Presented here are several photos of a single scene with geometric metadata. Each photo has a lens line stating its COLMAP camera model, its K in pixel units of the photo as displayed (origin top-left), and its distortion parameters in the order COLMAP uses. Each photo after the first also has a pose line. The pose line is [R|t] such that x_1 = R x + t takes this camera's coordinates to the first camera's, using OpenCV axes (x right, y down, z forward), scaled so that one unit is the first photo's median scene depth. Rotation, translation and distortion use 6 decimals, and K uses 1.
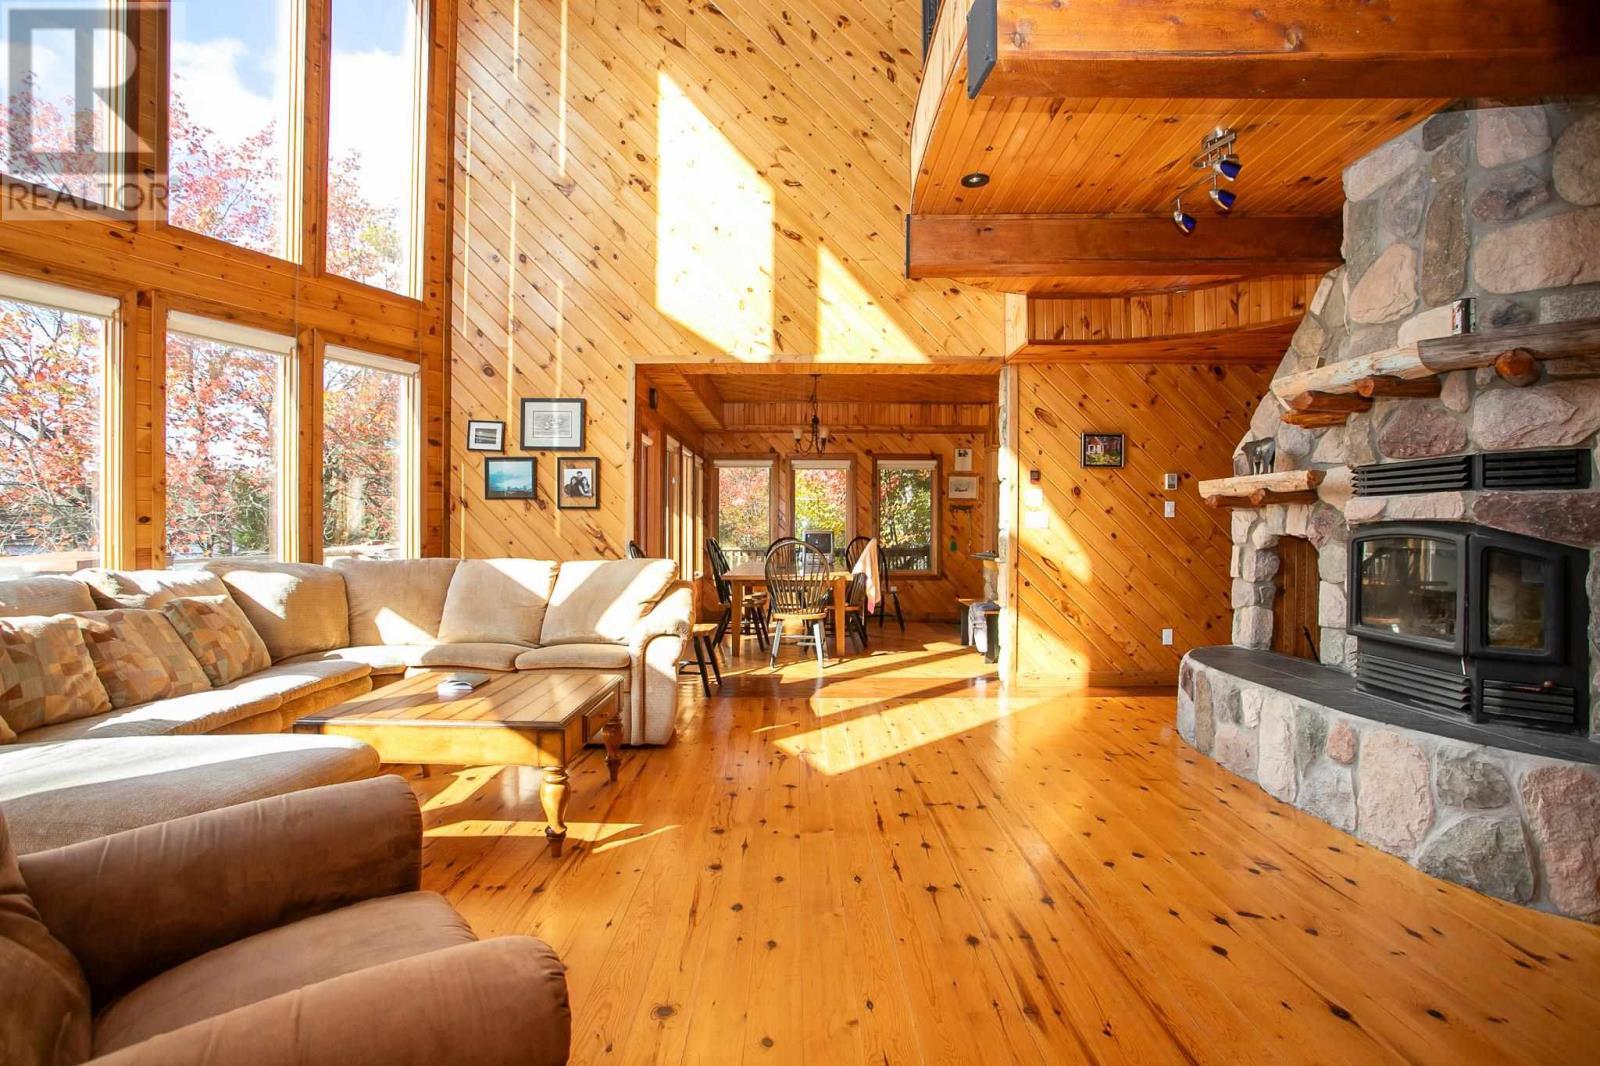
lens RADIAL K [[794.1, 0, 800.9], [0, 794.1, 539.6], [0, 0, 1]] dist [-0.085527, 0.044403]
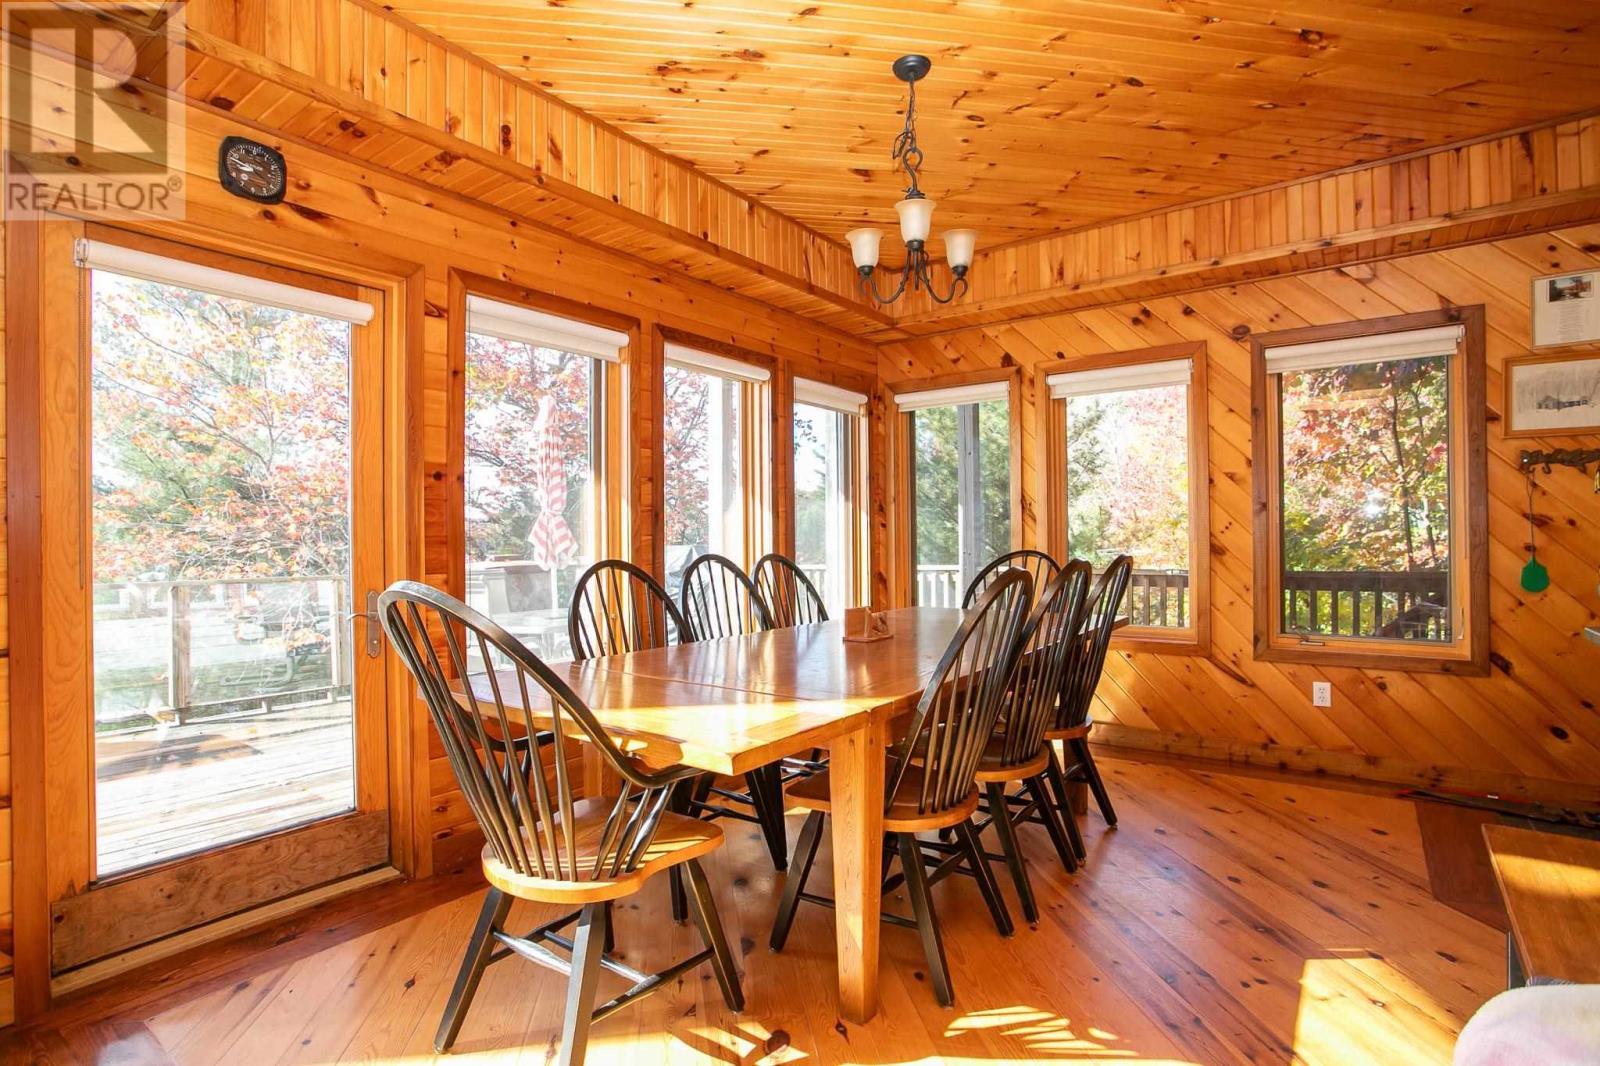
lens RADIAL K [[824.5, 0, 821.5], [0, 824.5, 532.0], [0, 0, 1]] dist [-0.002244, 0.011983]
pose [[0.817804, -0.014812, -0.575307, 0.259397], [0.006155, 0.999837, -0.016992, -0.010133], [0.575465, 0.010355, 0.817761, 0.950689]]
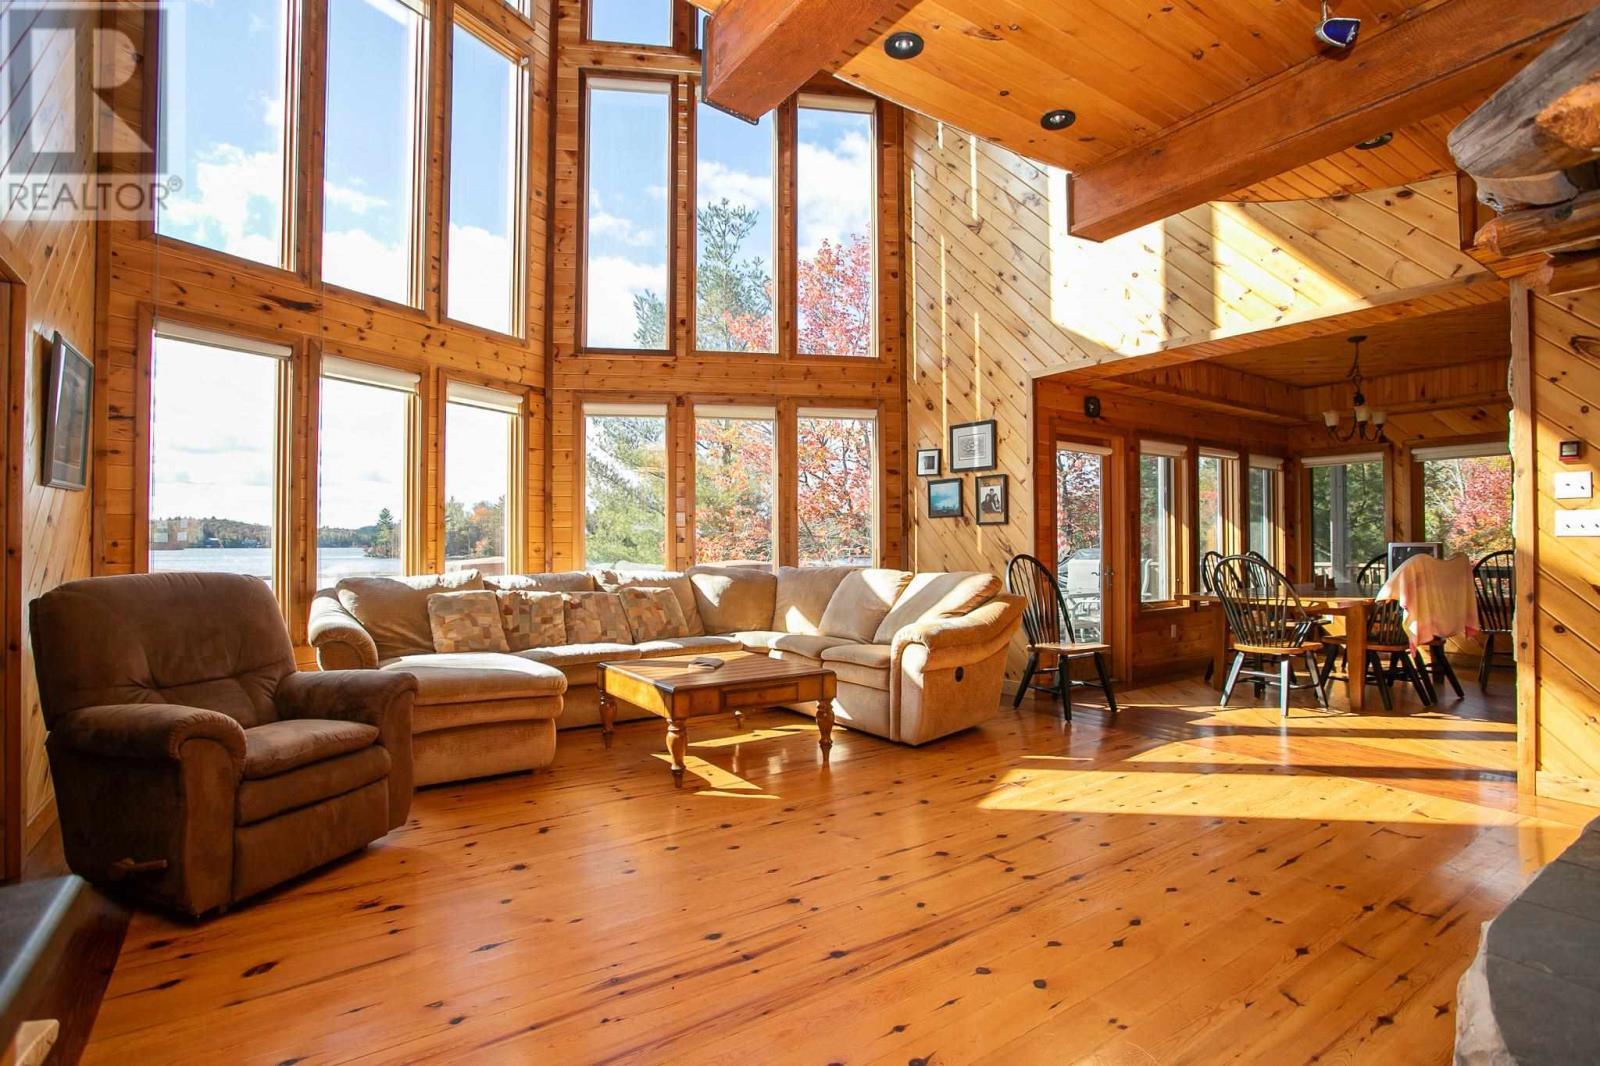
lens RADIAL K [[794.1, 0, 800.9], [0, 794.1, 539.6], [0, 0, 1]] dist [-0.085527, 0.044403]
pose [[0.566282, -0.009880, -0.824152, 0.446779], [-0.004750, 0.999872, -0.015250, -0.001166], [0.824198, 0.012550, 0.566163, 0.191112]]
